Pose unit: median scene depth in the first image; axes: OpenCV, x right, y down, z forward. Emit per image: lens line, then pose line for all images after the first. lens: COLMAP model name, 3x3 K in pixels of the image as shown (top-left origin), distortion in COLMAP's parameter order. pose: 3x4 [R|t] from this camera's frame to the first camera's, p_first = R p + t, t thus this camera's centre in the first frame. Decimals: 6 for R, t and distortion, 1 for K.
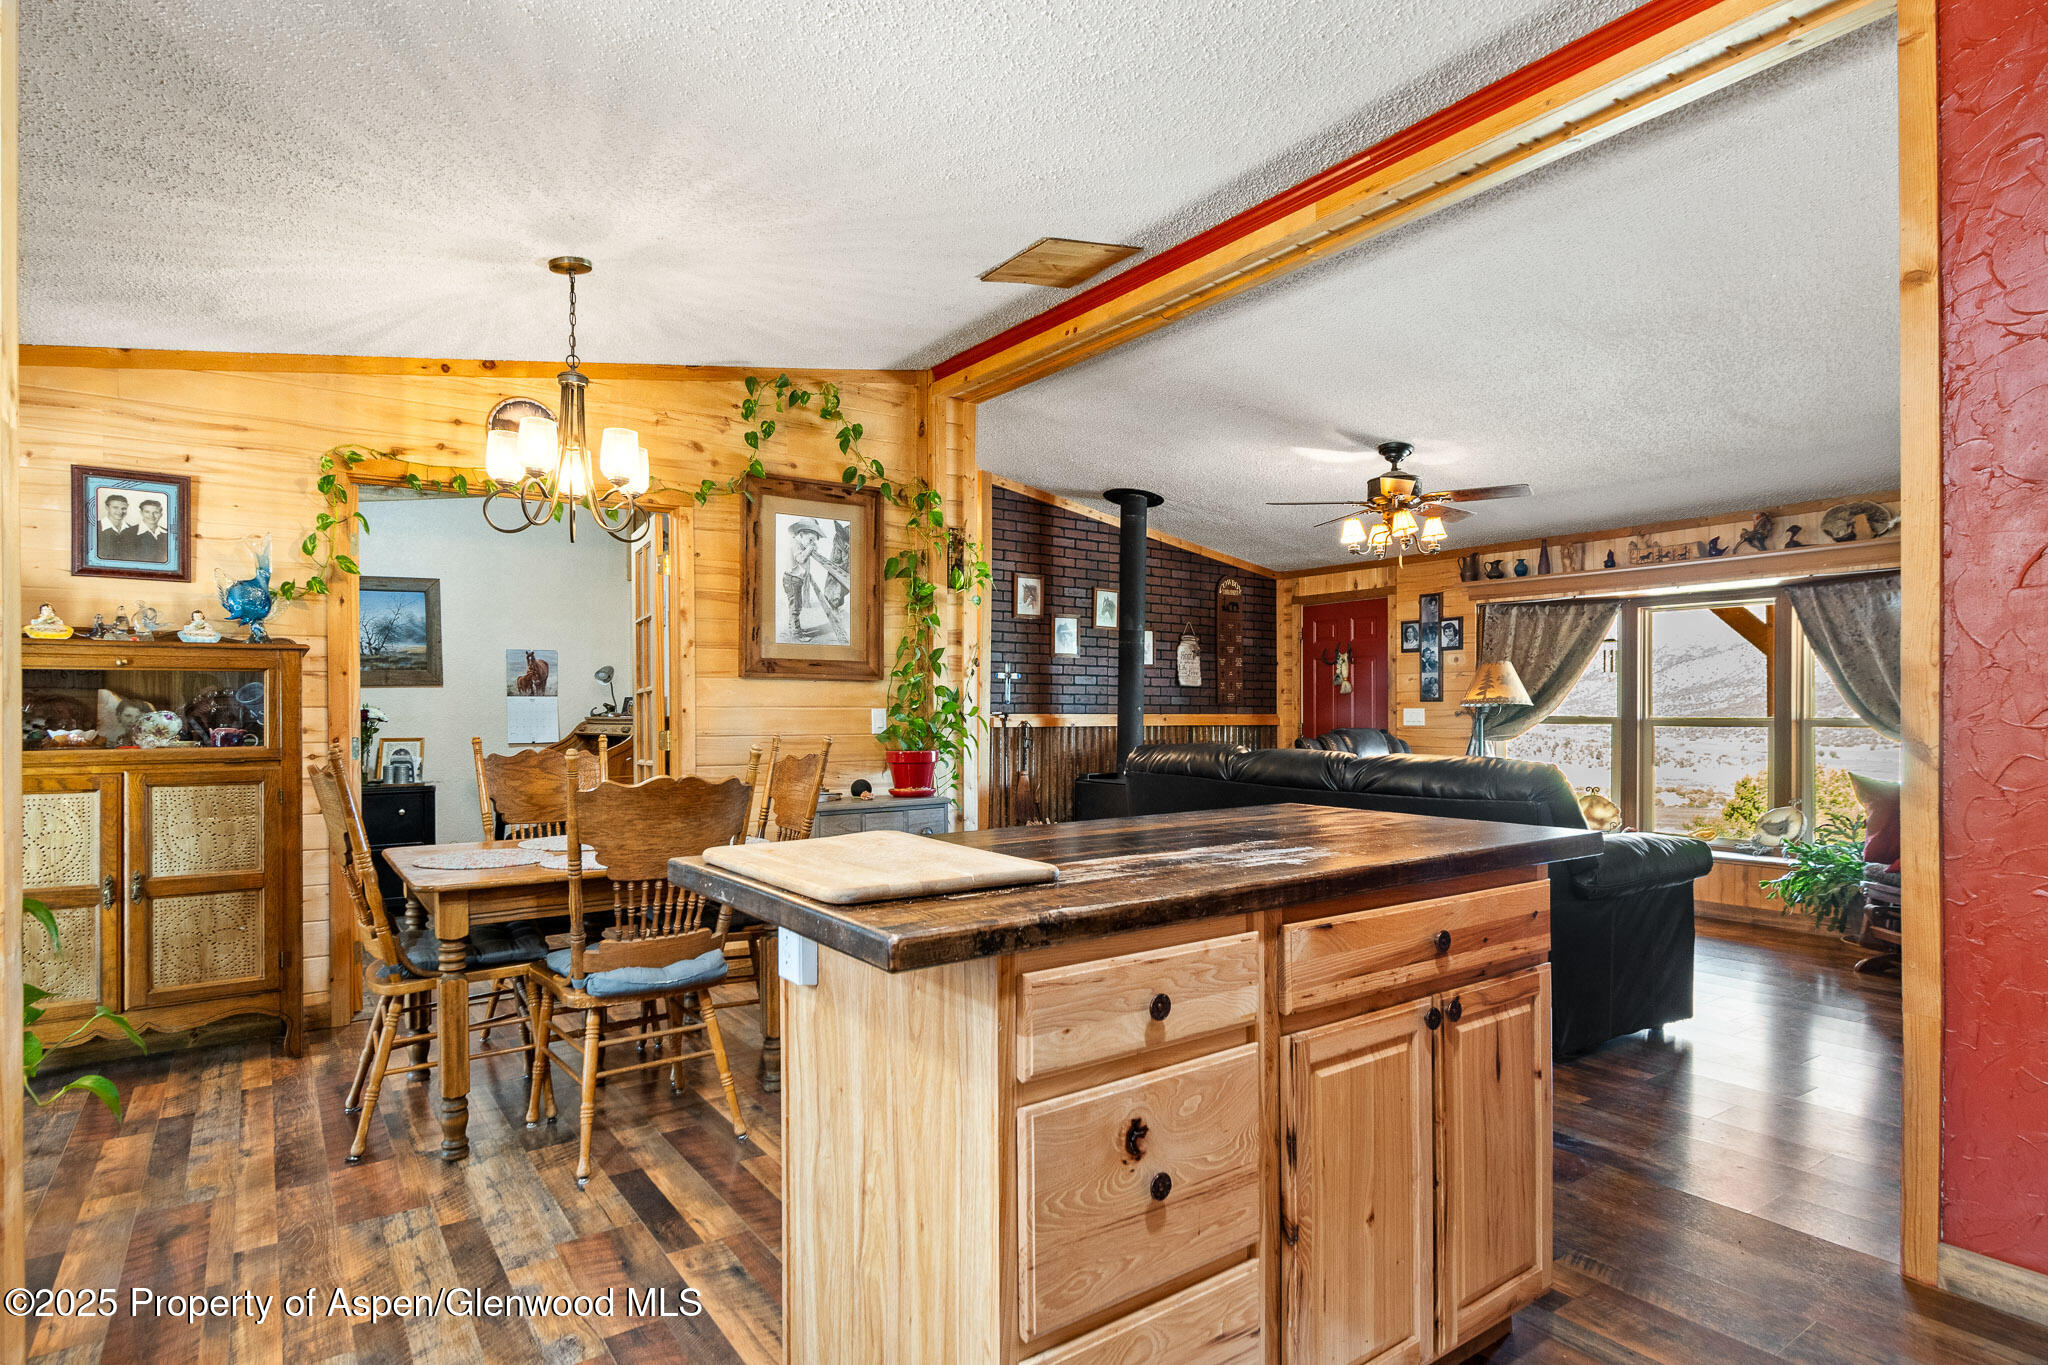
lens RADIAL K [[1067.1, 0, 1018.6], [0, 1067.1, 702.0], [0, 0, 1]] dist [-0.000639, -0.000045]
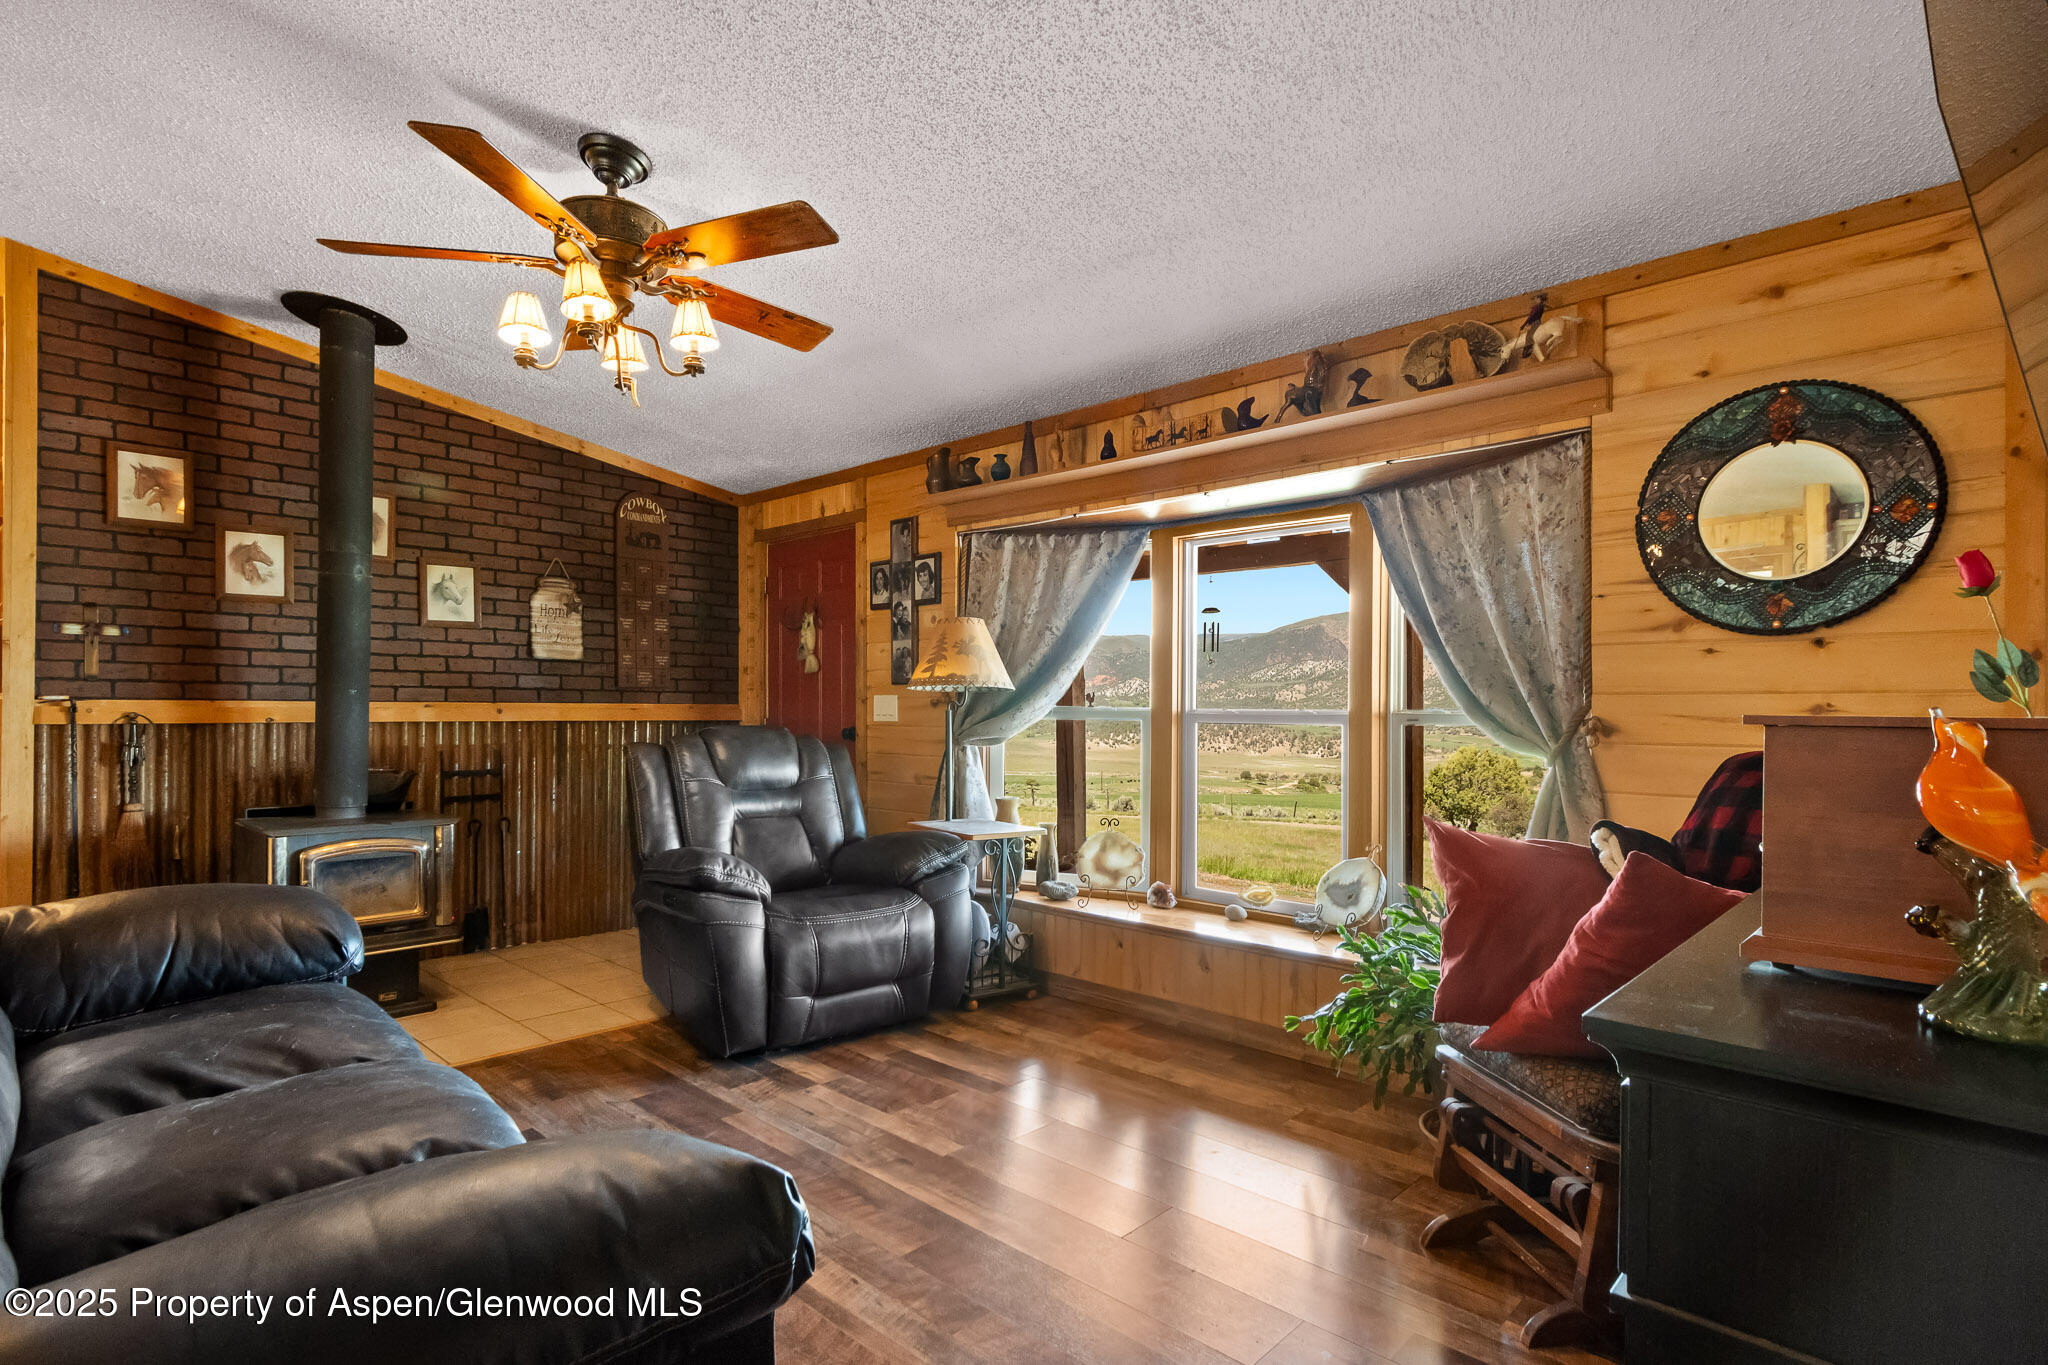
lens RADIAL K [[998.5, 0, 1022.0], [0, 998.5, 693.0], [0, 0, 1]] dist [0.005681, -0.004184]
pose [[0.981027, 0.005869, 0.193784, 0.352459], [-0.004994, 0.999975, -0.005005, 0.007733], [-0.193809, 0.003943, 0.981031, 0.404023]]
